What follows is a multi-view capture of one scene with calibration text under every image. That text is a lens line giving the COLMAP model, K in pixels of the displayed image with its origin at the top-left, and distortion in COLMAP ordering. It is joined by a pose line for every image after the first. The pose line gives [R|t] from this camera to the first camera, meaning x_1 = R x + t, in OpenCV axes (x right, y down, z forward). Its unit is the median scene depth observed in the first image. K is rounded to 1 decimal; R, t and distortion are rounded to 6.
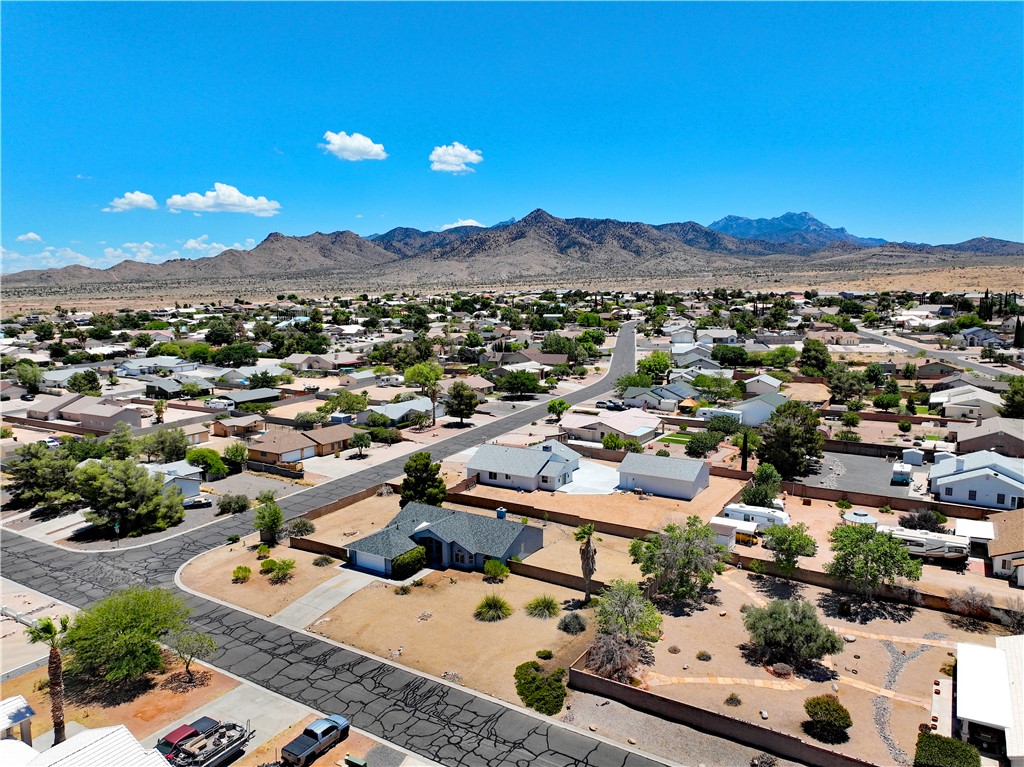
lens RADIAL K [[715.0, 0, 509.8], [0, 715.0, 382.8], [0, 0, 1]] dist [-0.003589, 0.018485]
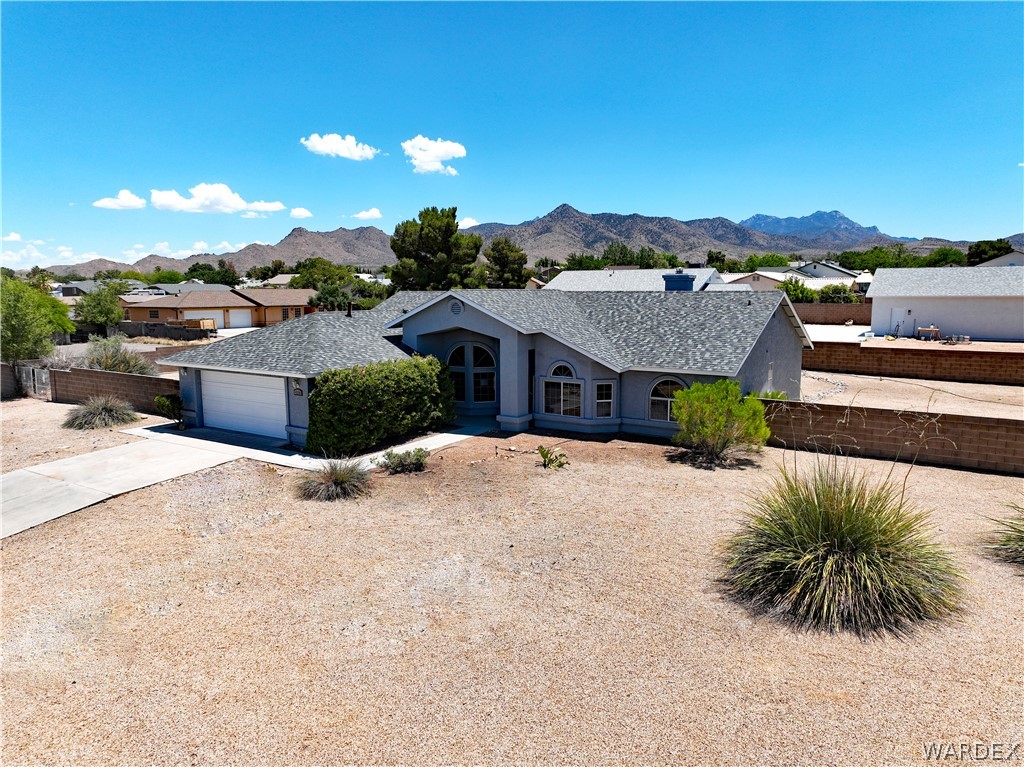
lens RADIAL K [[715.0, 0, 509.8], [0, 715.0, 382.8], [0, 0, 1]] dist [-0.003589, 0.018485]
pose [[0.999461, 0.006032, -0.032275, -0.082380], [-0.006092, 0.999980, -0.001760, 0.242092], [0.032264, 0.001956, 0.999477, 0.727377]]
